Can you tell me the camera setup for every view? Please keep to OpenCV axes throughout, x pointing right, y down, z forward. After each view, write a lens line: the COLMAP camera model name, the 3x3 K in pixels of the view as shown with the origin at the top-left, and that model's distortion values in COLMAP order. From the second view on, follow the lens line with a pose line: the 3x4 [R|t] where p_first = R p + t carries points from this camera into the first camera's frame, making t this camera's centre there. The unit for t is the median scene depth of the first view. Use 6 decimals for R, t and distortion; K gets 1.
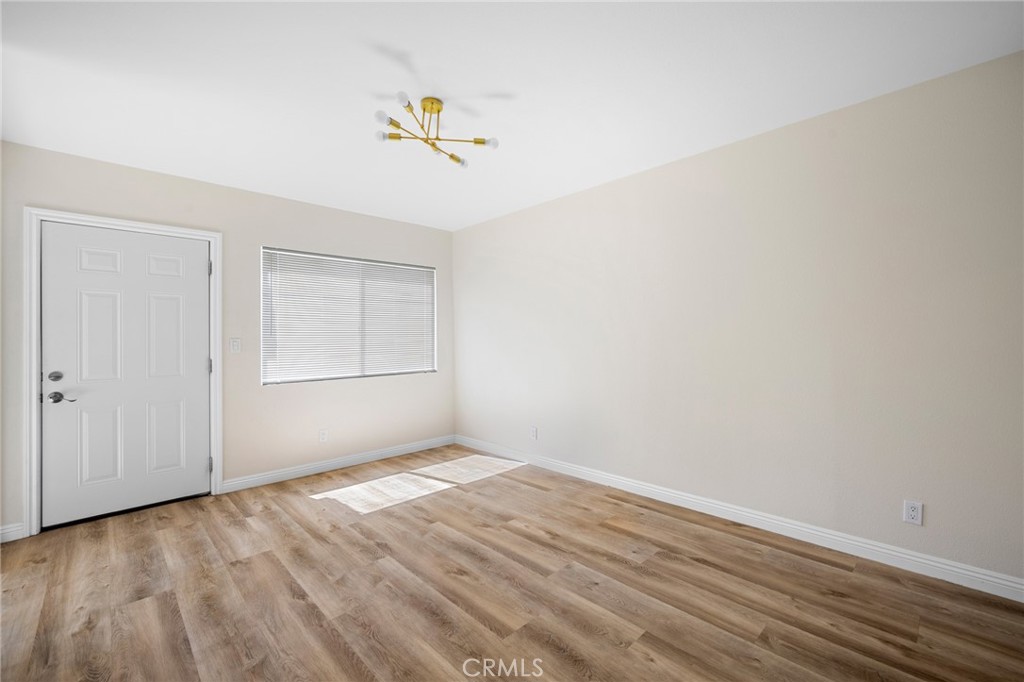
lens RADIAL K [[428.1, 0, 512.0], [0, 428.1, 334.1], [0, 0, 1]] dist [0.000378, 0.000048]
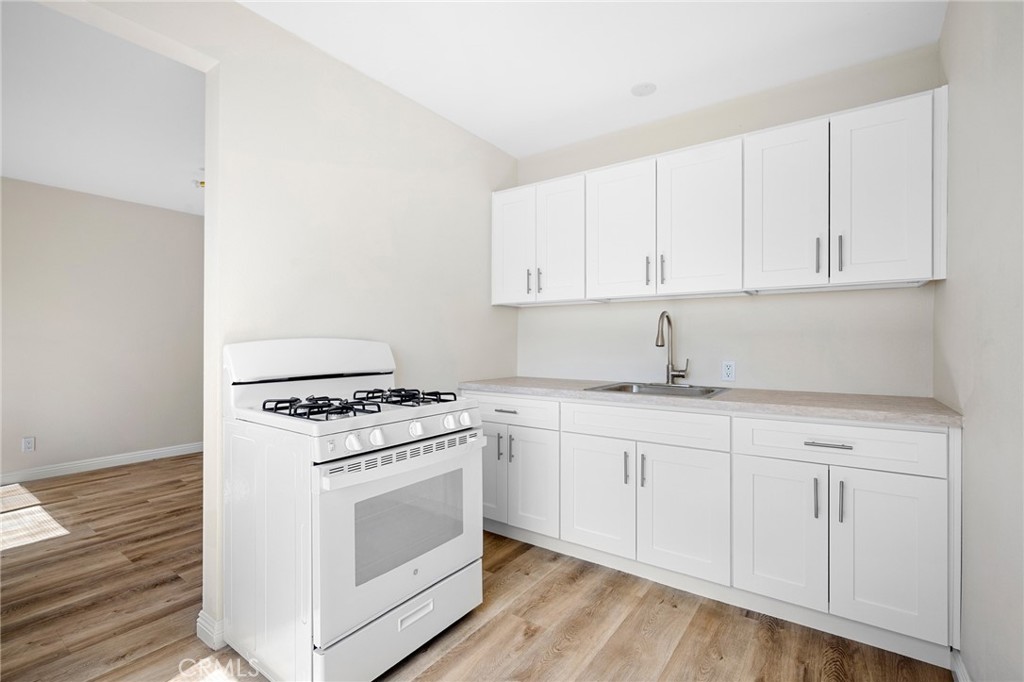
lens RADIAL K [[459.6, 0, 514.3], [0, 459.6, 343.2], [0, 0, 1]] dist [-0.000766, 0.000221]
pose [[-0.184164, 0.009324, 0.982851, -1.544202], [-0.005602, 0.999929, -0.010536, 0.044484], [-0.982880, -0.007447, -0.184099, 0.302590]]
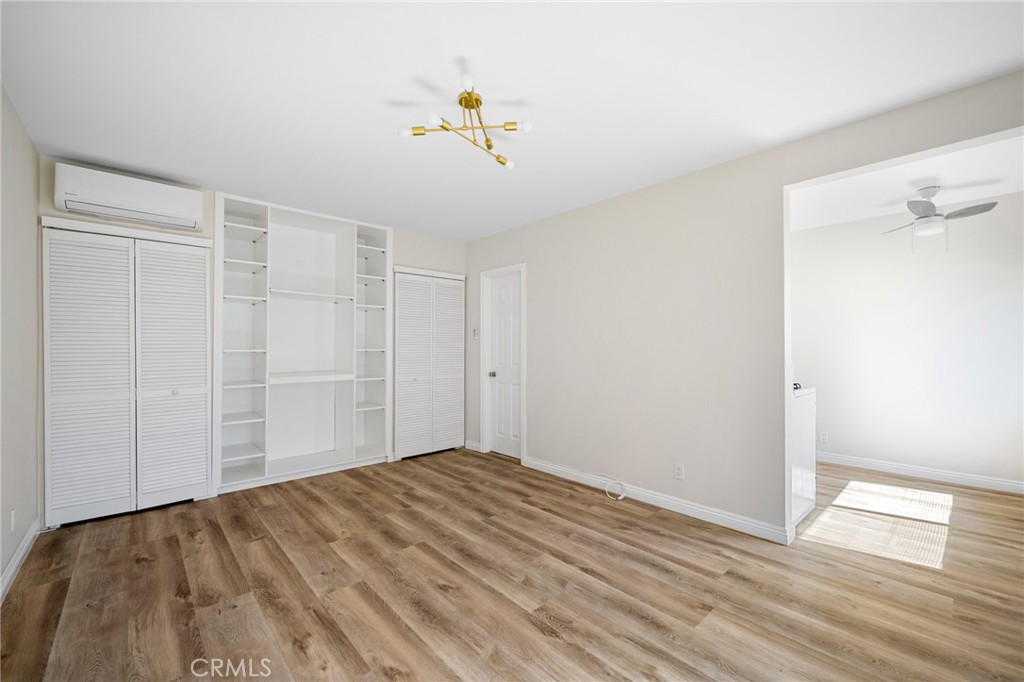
lens RADIAL K [[416.8, 0, 512.0], [0, 416.8, 341.0], [0, 0, 1]] dist [0.000621, -0.000039]
pose [[-0.999528, 0.013830, 0.027439, -0.244542], [0.013145, 0.999601, -0.024982, 0.017650], [-0.027774, -0.024610, -0.999311, 1.565557]]
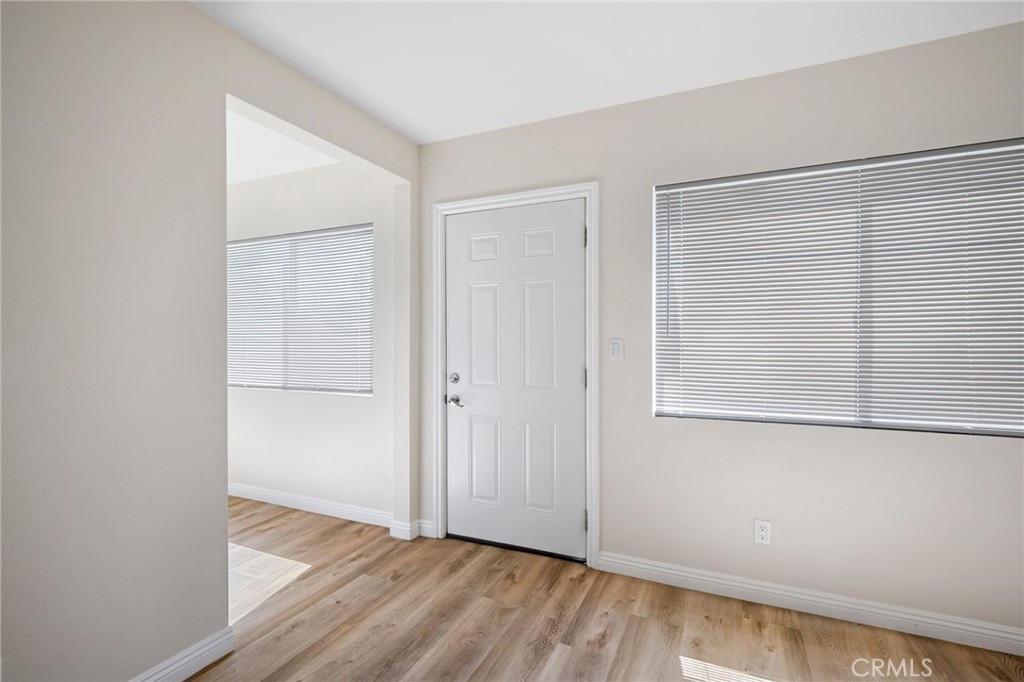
lens RADIAL K [[476.2, 0, 518.0], [0, 476.2, 341.7], [0, 0, 1]] dist [-0.000541, -0.000117]
pose [[0.370093, 0.011158, -0.928928, -0.038950], [0.006357, 0.999874, 0.014543, 0.003832], [0.928973, -0.011287, 0.369975, 0.750759]]
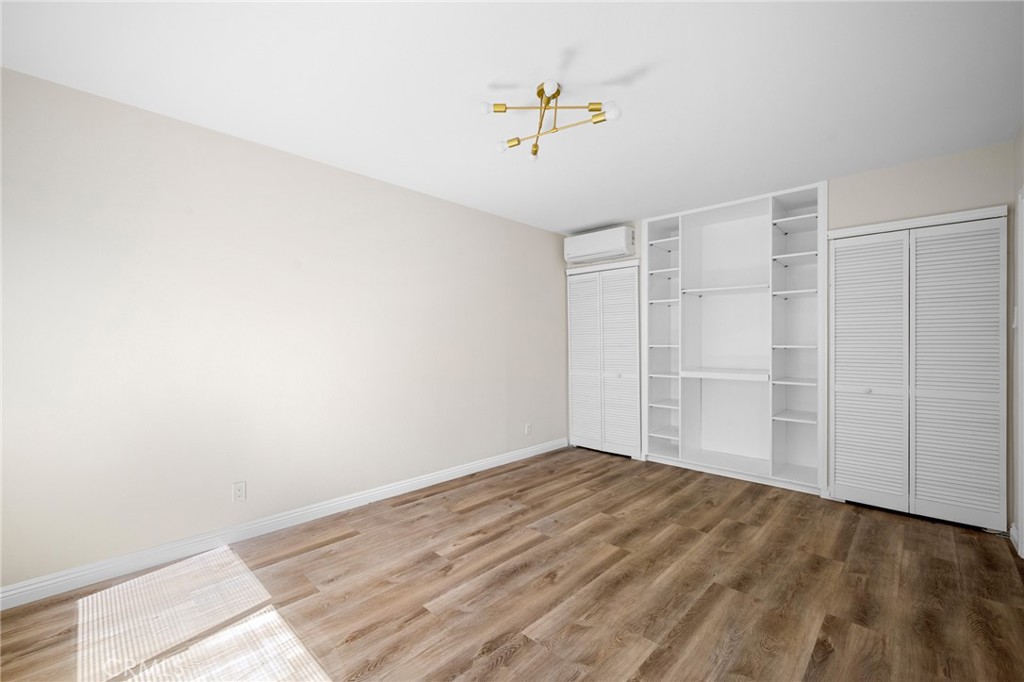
lens RADIAL K [[426.8, 0, 517.3], [0, 426.8, 341.2], [0, 0, 1]] dist [0.000325, -0.000153]
pose [[-0.047008, 0.016904, 0.998751, -0.901141], [-0.010331, 0.999795, -0.017408, 0.019789], [-0.998841, -0.011136, -0.046824, 0.906979]]
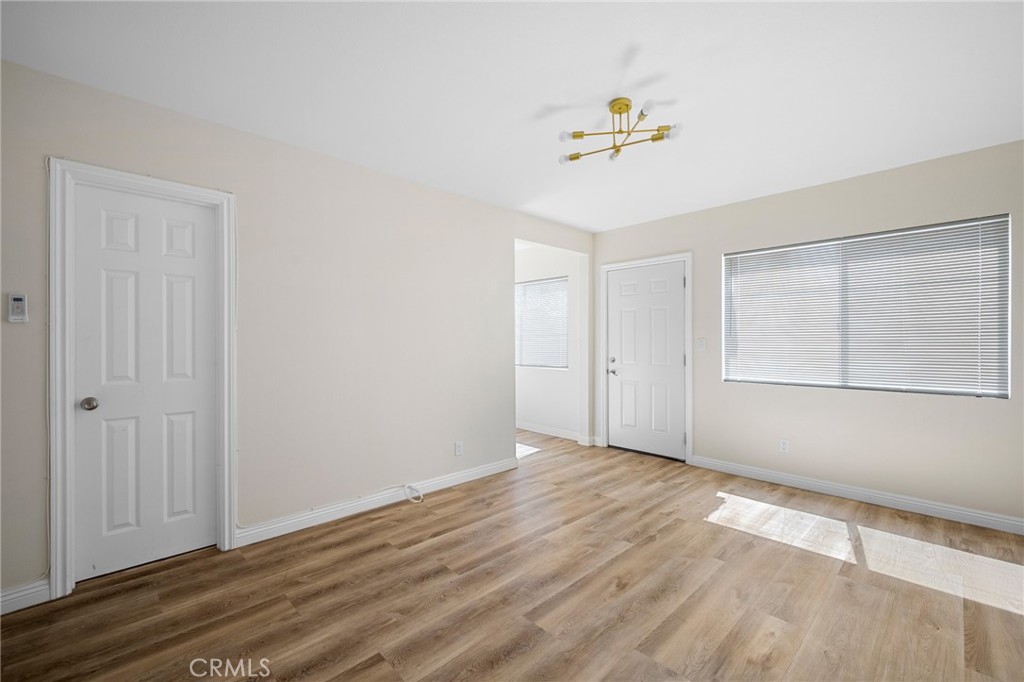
lens RADIAL K [[426.8, 0, 517.3], [0, 426.8, 341.2], [0, 0, 1]] dist [0.000325, -0.000153]
pose [[0.004260, 0.011783, -0.999921, 0.663136], [0.011821, 0.999860, 0.011833, -0.002877], [0.999921, -0.011870, 0.004121, 0.615729]]
